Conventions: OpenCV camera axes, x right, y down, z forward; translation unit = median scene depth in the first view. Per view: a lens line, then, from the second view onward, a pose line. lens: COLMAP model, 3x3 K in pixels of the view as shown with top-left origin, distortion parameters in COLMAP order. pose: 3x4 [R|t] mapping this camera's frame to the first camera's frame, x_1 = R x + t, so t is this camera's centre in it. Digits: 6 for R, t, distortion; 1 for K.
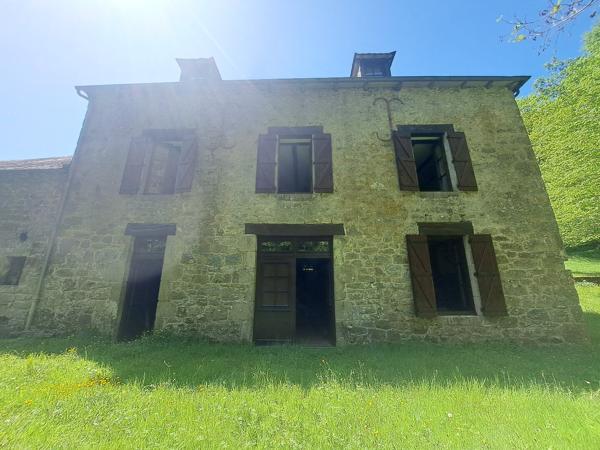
lens RADIAL K [[239.0, 0, 299.7], [0, 239.0, 224.0], [0, 0, 1]] dist [-0.021788, 0.000237]
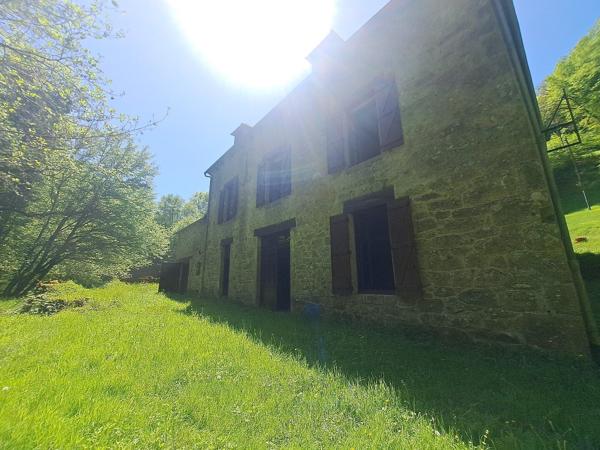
lens RADIAL K [[239.0, 0, 298.5], [0, 239.0, 224.2], [0, 0, 1]] dist [-0.021788, 0.000237]
pose [[0.674140, -0.178202, -0.716784, 1.134302], [0.203544, 0.977703, -0.051636, 0.105084], [0.710004, -0.111087, 0.695381, 0.169605]]
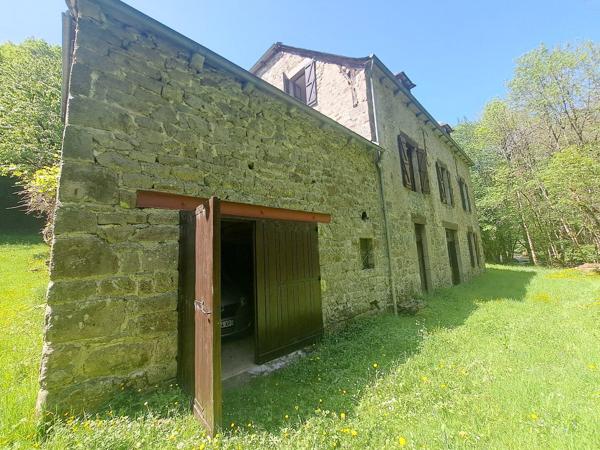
lens RADIAL K [[239.0, 0, 300.0], [0, 239.0, 225.0], [0, 0, 1]] dist [-0.021788, 0.000237]
pose [[0.711544, 0.070161, 0.699130, -0.842850], [-0.140354, 0.989142, 0.043581, 0.034791], [-0.688481, -0.129136, 0.713665, 0.209001]]
